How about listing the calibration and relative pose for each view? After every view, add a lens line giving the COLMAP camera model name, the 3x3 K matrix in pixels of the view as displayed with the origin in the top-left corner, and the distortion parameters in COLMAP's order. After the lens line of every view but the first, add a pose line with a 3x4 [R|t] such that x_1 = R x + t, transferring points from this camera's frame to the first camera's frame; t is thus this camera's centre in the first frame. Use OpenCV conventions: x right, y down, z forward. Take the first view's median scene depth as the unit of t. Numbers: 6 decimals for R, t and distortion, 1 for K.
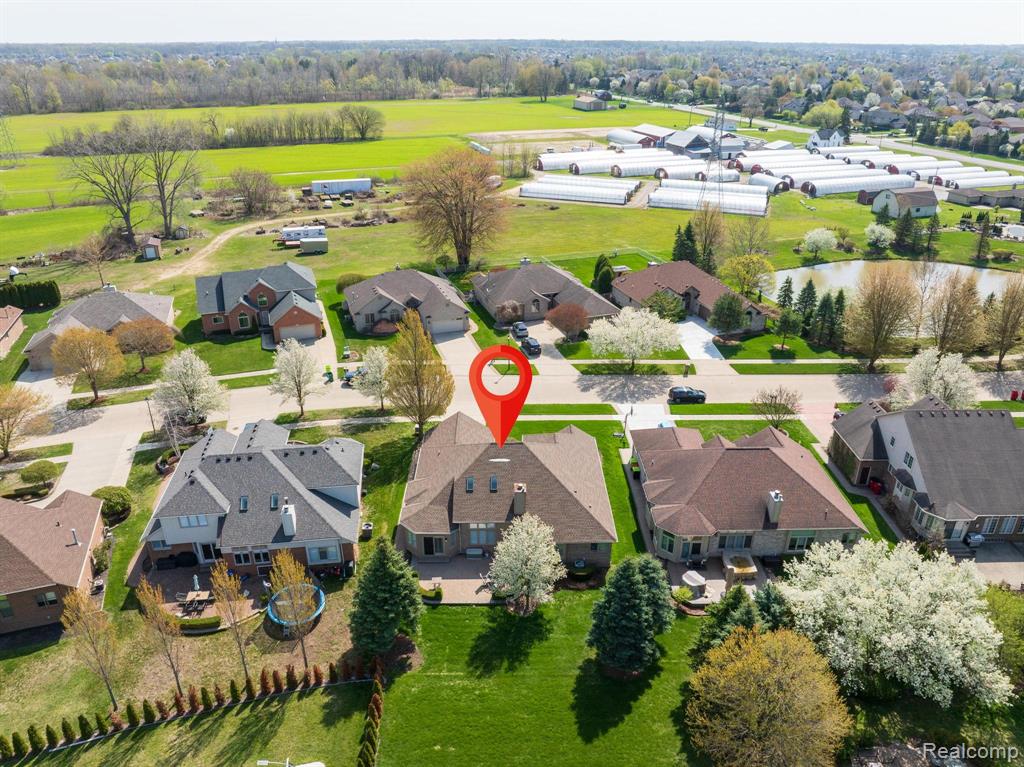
lens RADIAL K [[727.3, 0, 517.6], [0, 727.3, 383.1], [0, 0, 1]] dist [-0.040183, 0.000712]
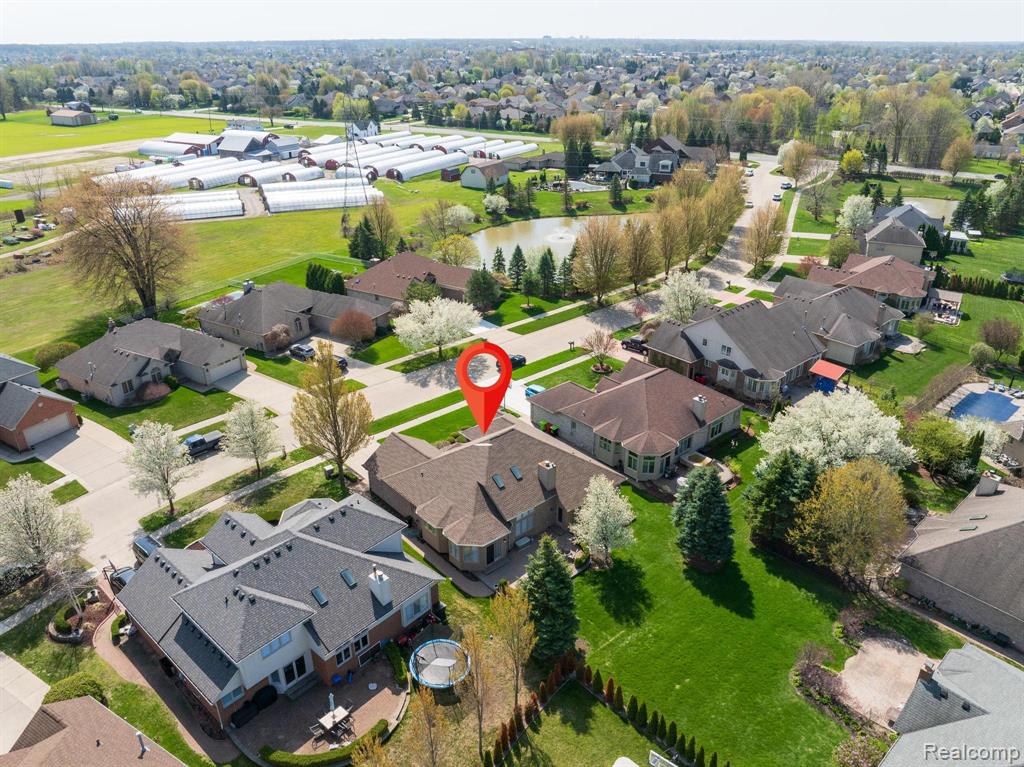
lens RADIAL K [[727.3, 0, 517.6], [0, 727.3, 383.1], [0, 0, 1]] dist [-0.040183, 0.000712]
pose [[0.758064, -0.284402, 0.586902, -0.241049], [0.283393, 0.954154, 0.096325, -0.032590], [-0.587390, 0.093303, 0.803908, 0.064971]]
